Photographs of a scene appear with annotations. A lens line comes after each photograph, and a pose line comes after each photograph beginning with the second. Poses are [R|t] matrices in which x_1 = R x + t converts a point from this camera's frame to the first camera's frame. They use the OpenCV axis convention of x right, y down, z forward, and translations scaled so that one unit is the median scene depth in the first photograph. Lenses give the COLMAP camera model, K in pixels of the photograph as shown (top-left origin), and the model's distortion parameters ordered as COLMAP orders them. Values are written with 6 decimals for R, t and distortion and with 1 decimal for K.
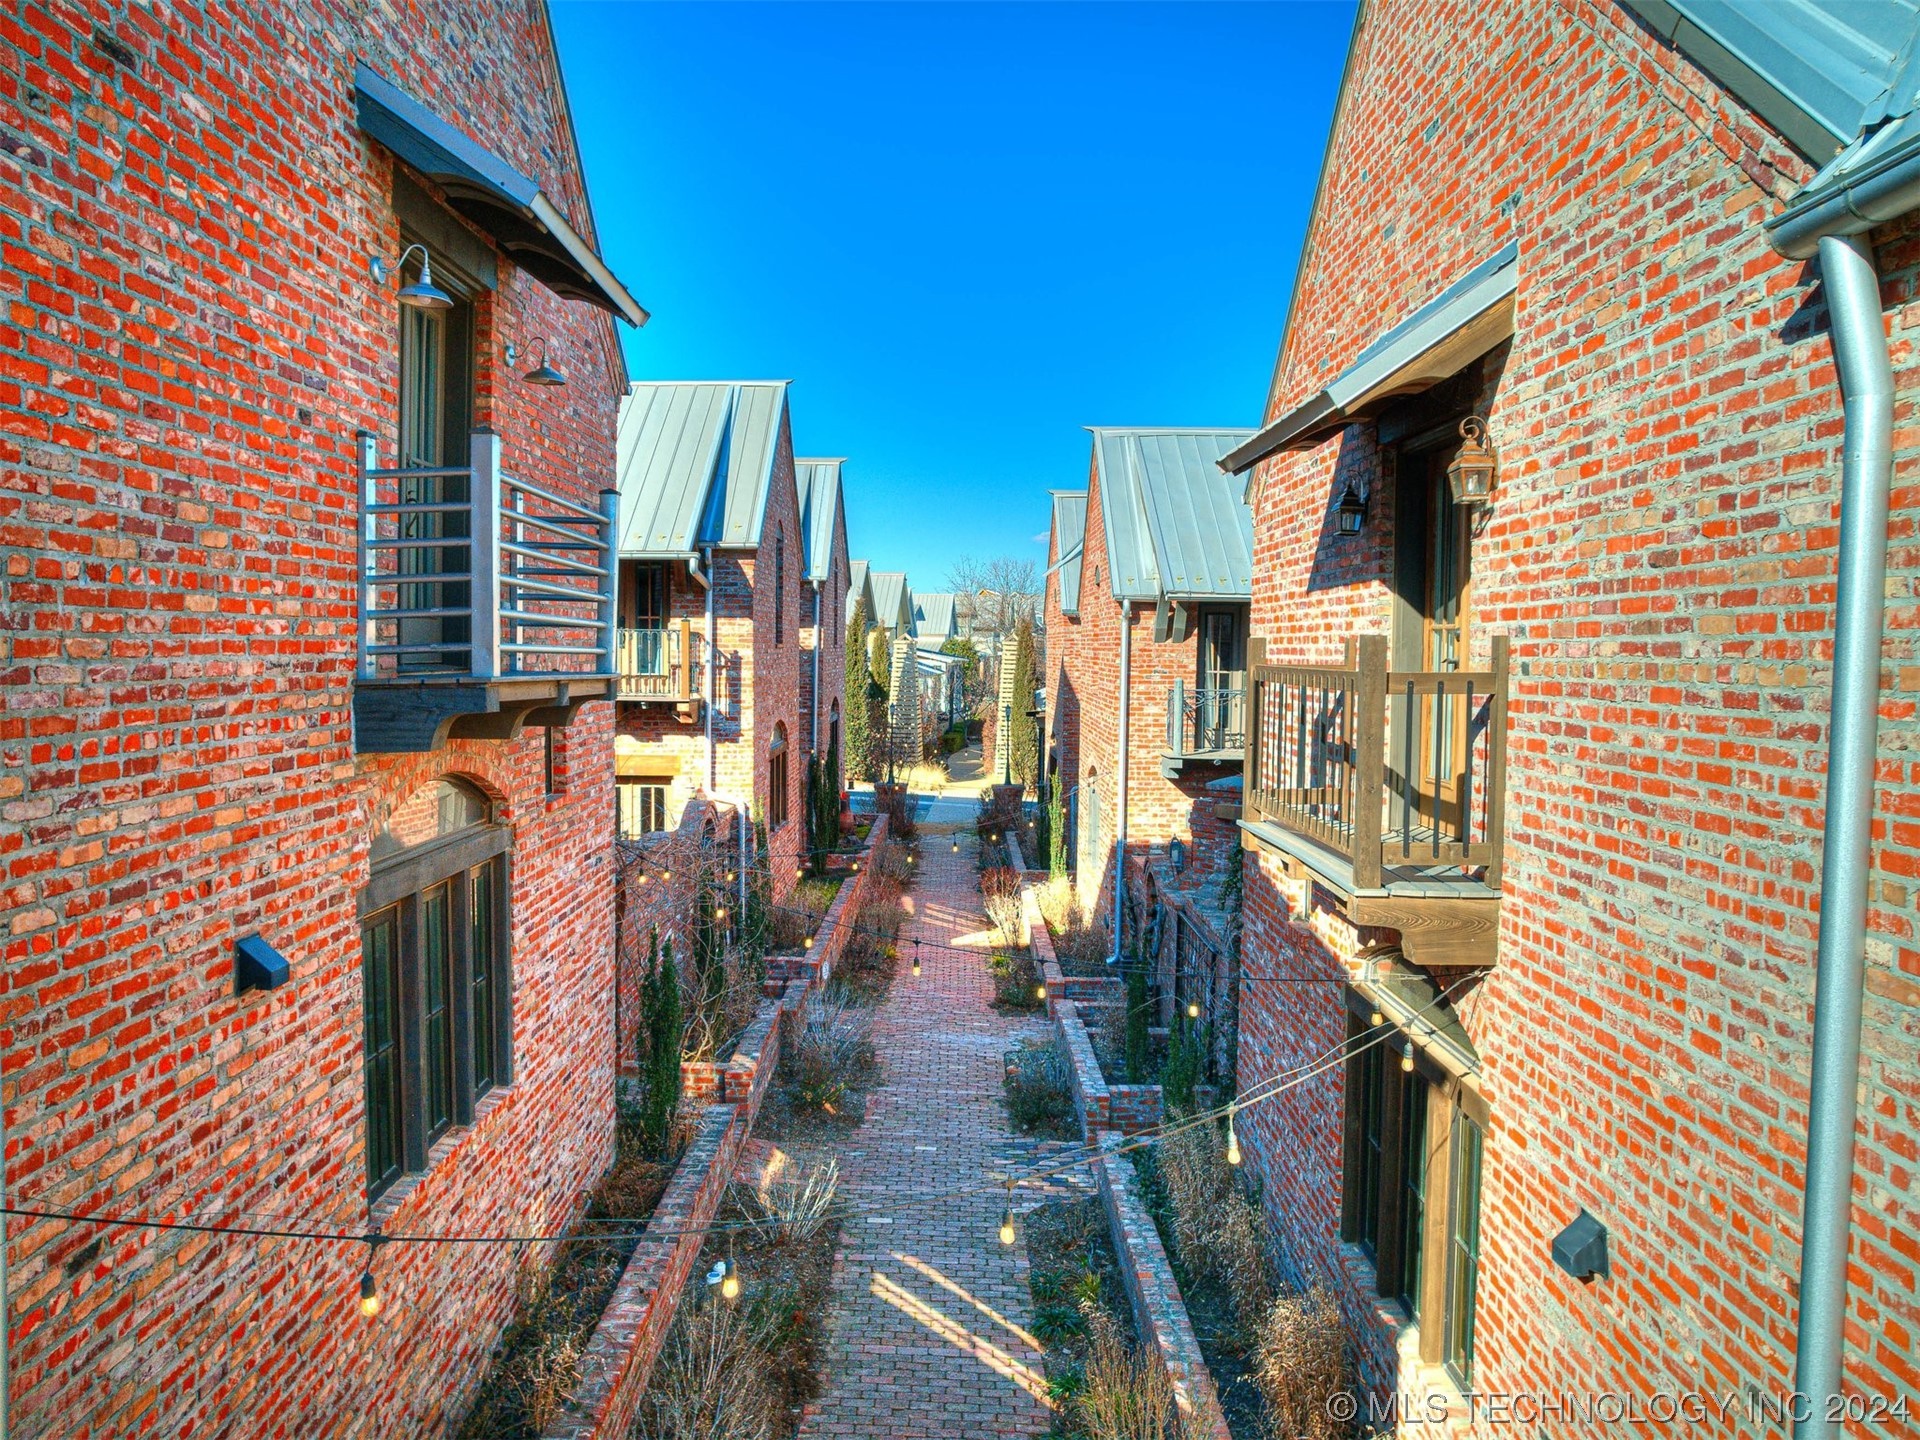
lens RADIAL K [[1369.9, 0, 959.4], [0, 1369.9, 721.6], [0, 0, 1]] dist [-0.042010, 0.011837]
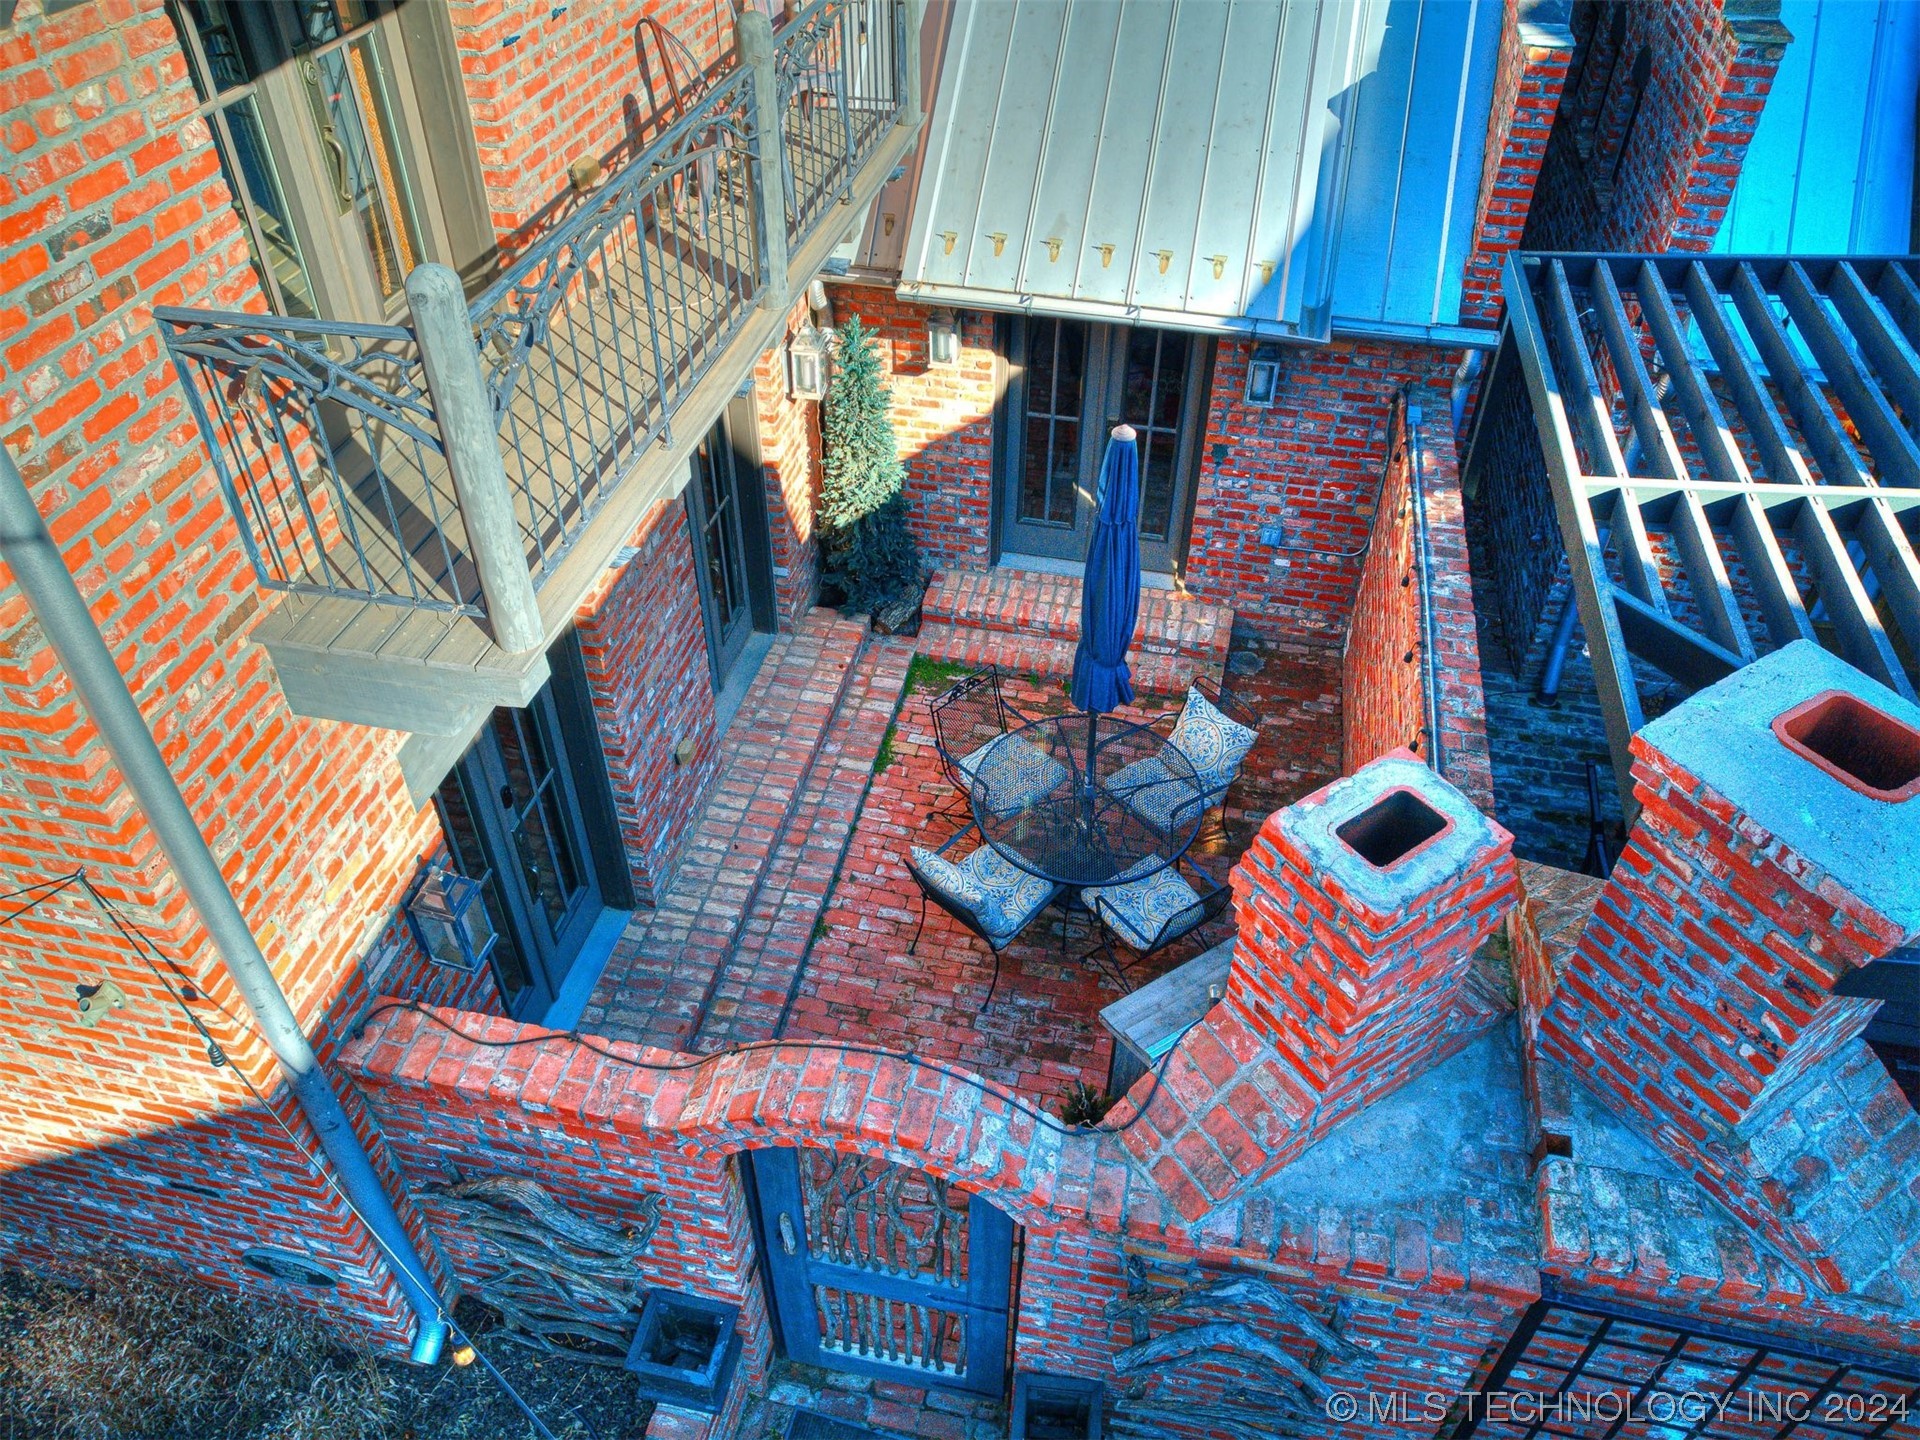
lens RADIAL K [[1369.9, 0, 965.3], [0, 1369.9, 714.6], [0, 0, 1]] dist [-0.042010, 0.011837]
pose [[0.216388, -0.646947, 0.731188, 0.019215], [0.046547, 0.754917, 0.654167, -0.091409], [-0.975197, -0.107519, 0.193469, 0.862999]]
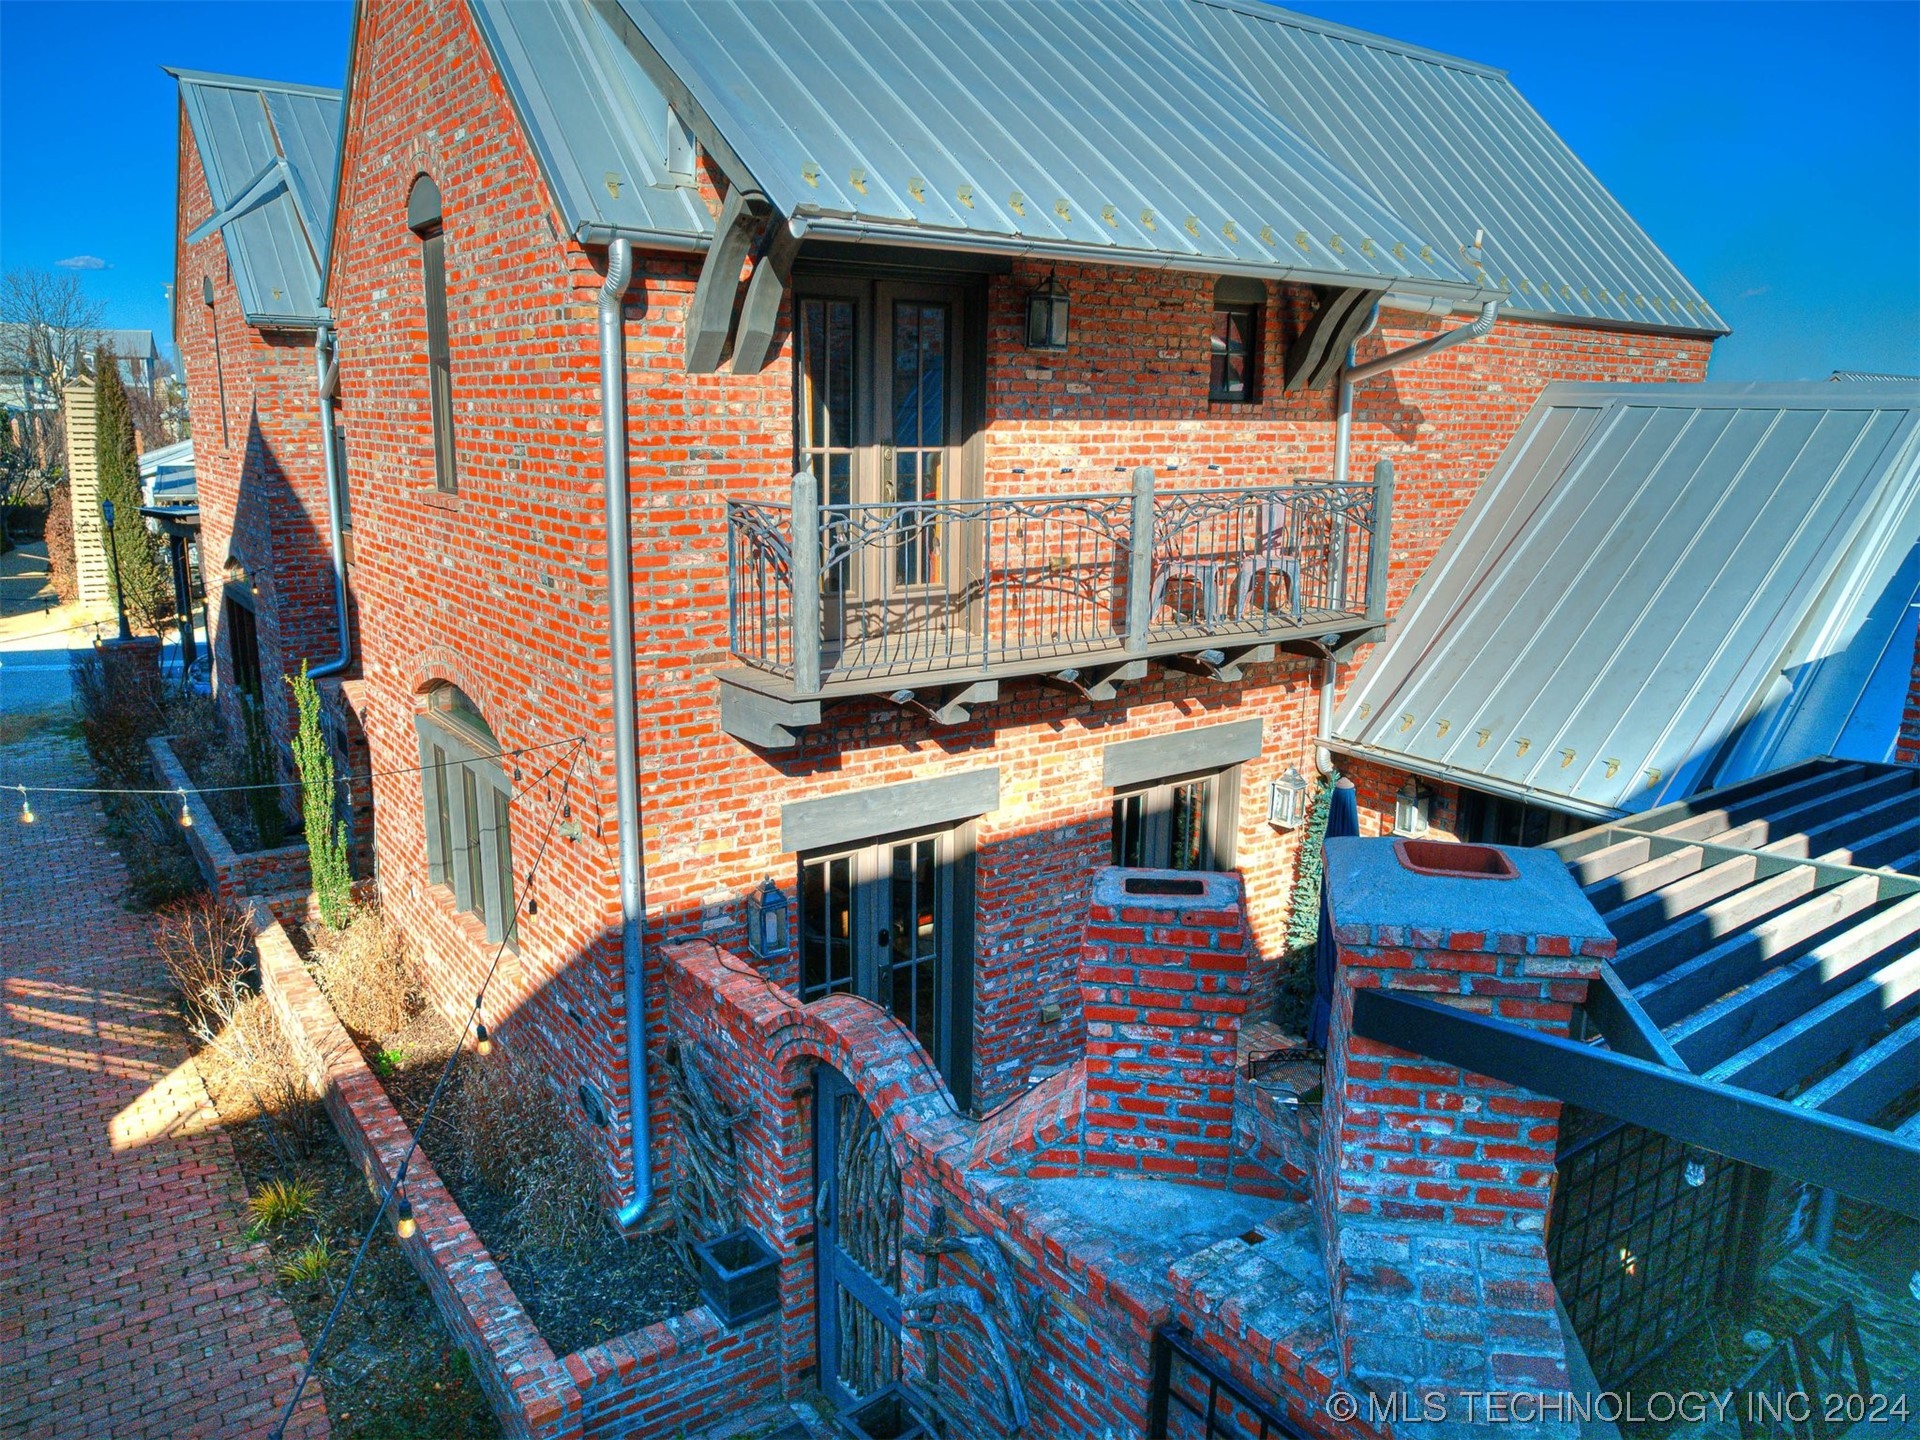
lens RADIAL K [[1369.9, 0, 962.7], [0, 1369.9, 718.2], [0, 0, 1]] dist [-0.042010, 0.011837]
pose [[0.811469, -0.129137, 0.569949, -0.014334], [0.026649, 0.982442, 0.184657, -0.032794], [-0.583787, -0.134655, 0.800663, 0.658533]]
